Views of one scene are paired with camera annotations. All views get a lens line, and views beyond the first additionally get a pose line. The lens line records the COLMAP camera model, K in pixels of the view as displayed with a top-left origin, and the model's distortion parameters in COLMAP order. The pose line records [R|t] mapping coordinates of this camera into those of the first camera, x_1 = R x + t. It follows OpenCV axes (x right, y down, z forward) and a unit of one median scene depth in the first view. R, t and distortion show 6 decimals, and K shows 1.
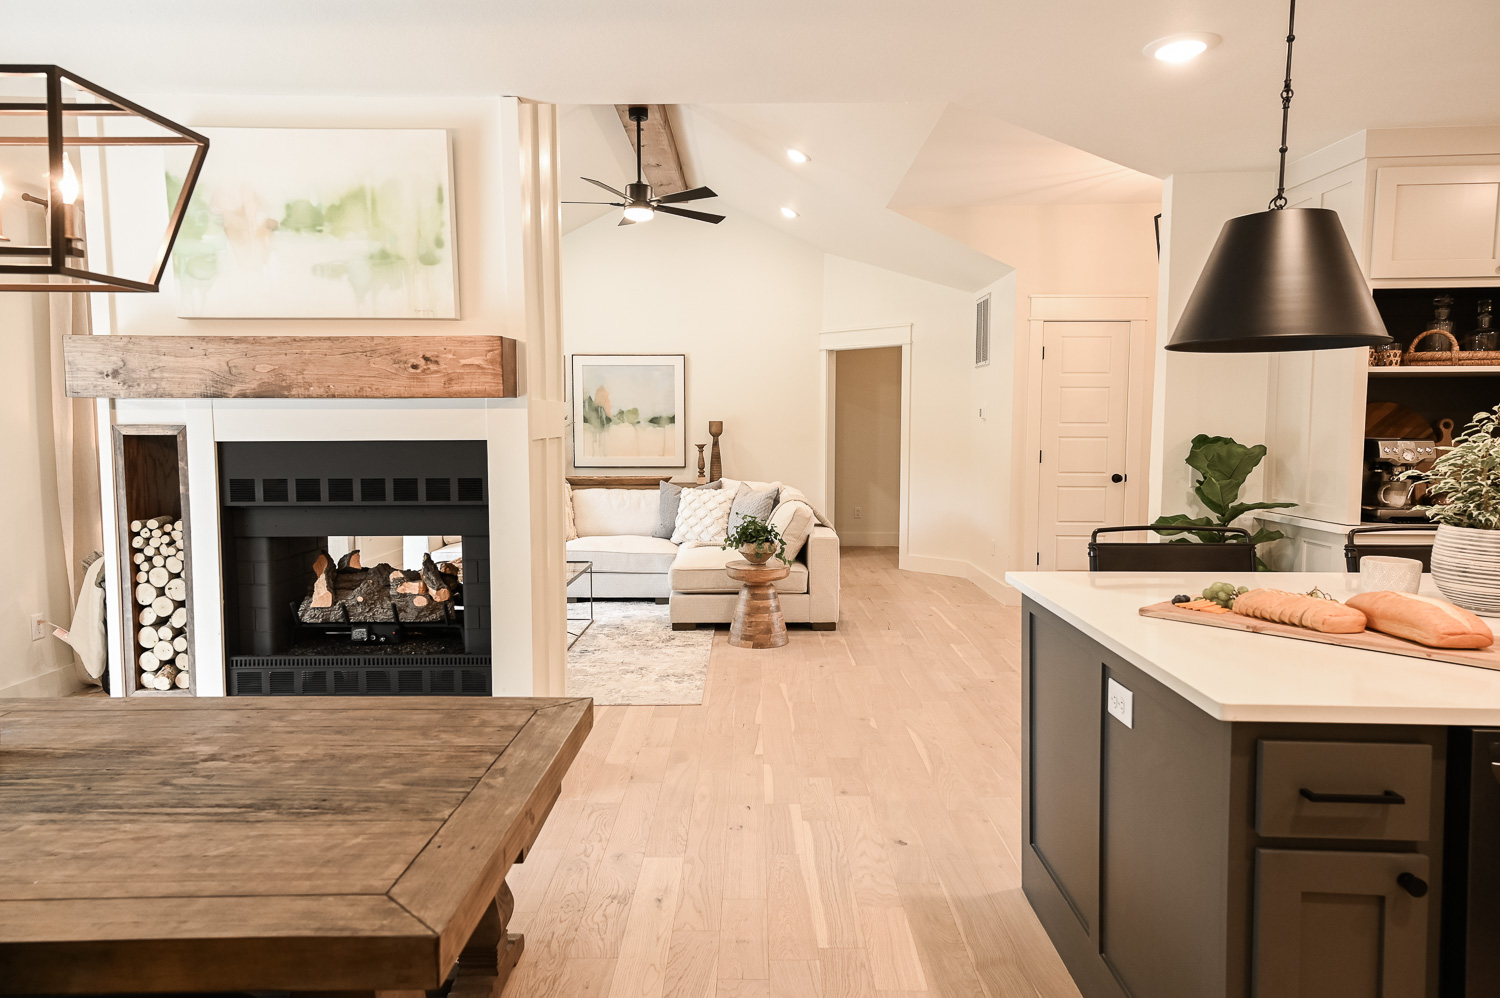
lens RADIAL K [[981.9, 0, 749.9], [0, 981.9, 495.8], [0, 0, 1]] dist [0.047178, 0.006339]
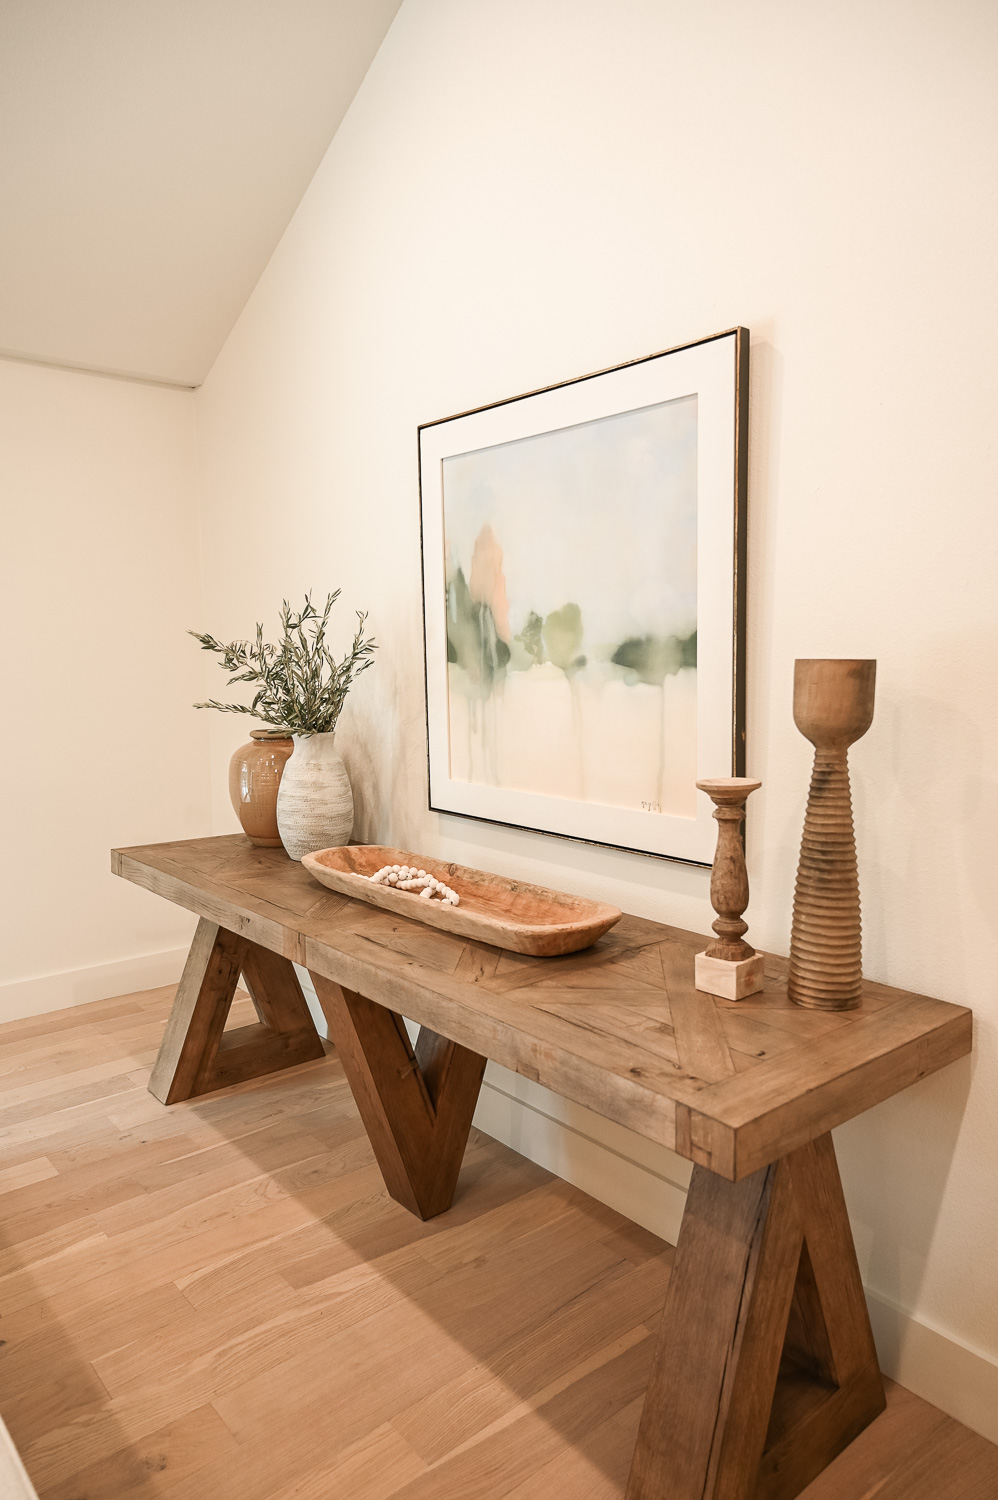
lens RADIAL K [[992.7, 0, 519.1], [0, 992.7, 745.0], [0, 0, 1]] dist [0.048263, 0.008360]
pose [[0.661832, 0.070668, -0.746314, 0.130511], [-0.043204, 0.997488, 0.056138, -0.136080], [0.748406, -0.004911, 0.663223, 1.664280]]
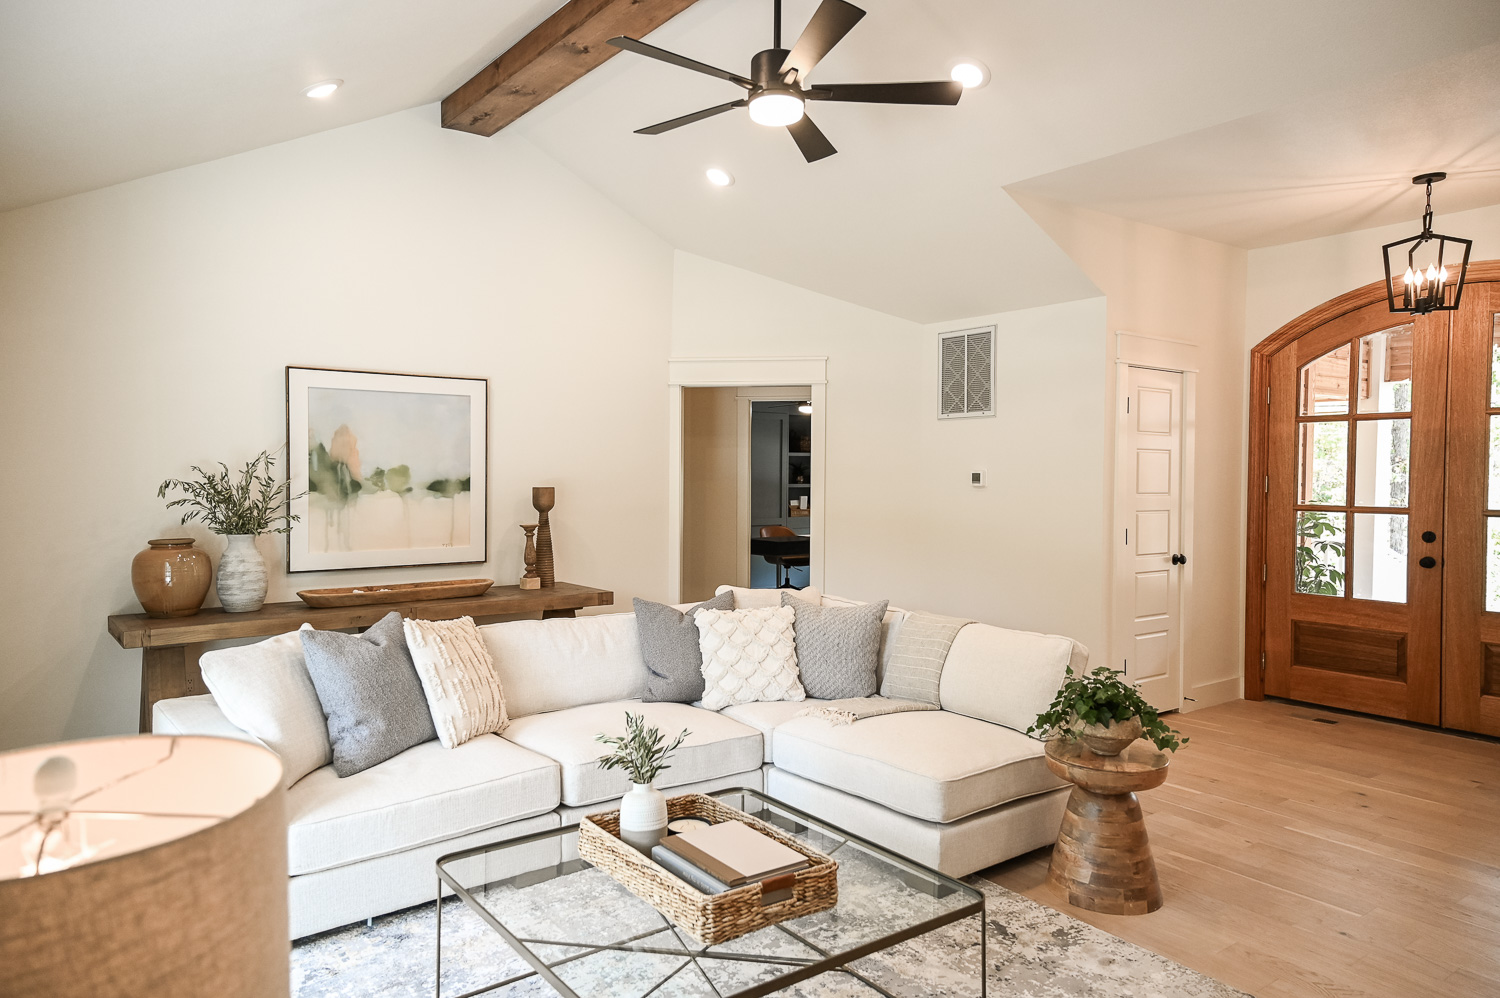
lens RADIAL K [[992.7, 0, 745.9], [0, 992.7, 498.2], [0, 0, 1]] dist [0.048263, 0.008360]
pose [[0.794829, -0.010736, 0.606739, -0.636358], [0.040834, 0.998524, -0.035824, -0.081583], [-0.605458, 0.053250, 0.794094, 0.827410]]
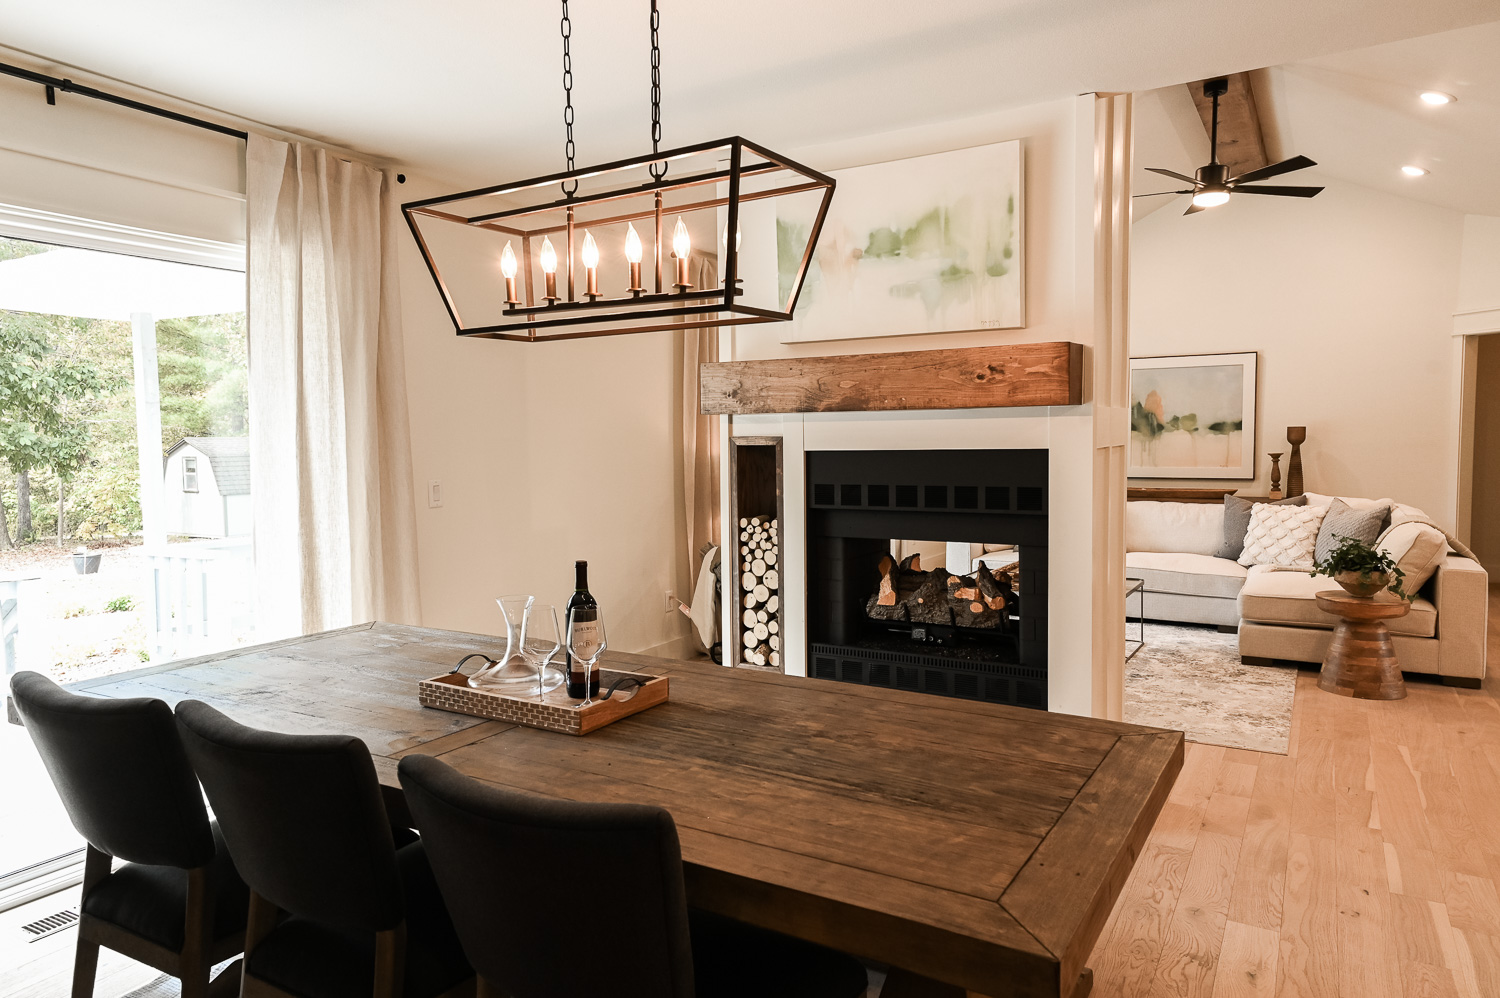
lens RADIAL K [[984.8, 0, 748.4], [0, 984.8, 491.6], [0, 0, 1]] dist [0.042399, 0.015879]
pose [[0.866177, 0.021656, -0.499269, -0.024737], [-0.028540, 0.999574, -0.006158, 0.000381], [0.498923, 0.019583, 0.866425, 0.000411]]
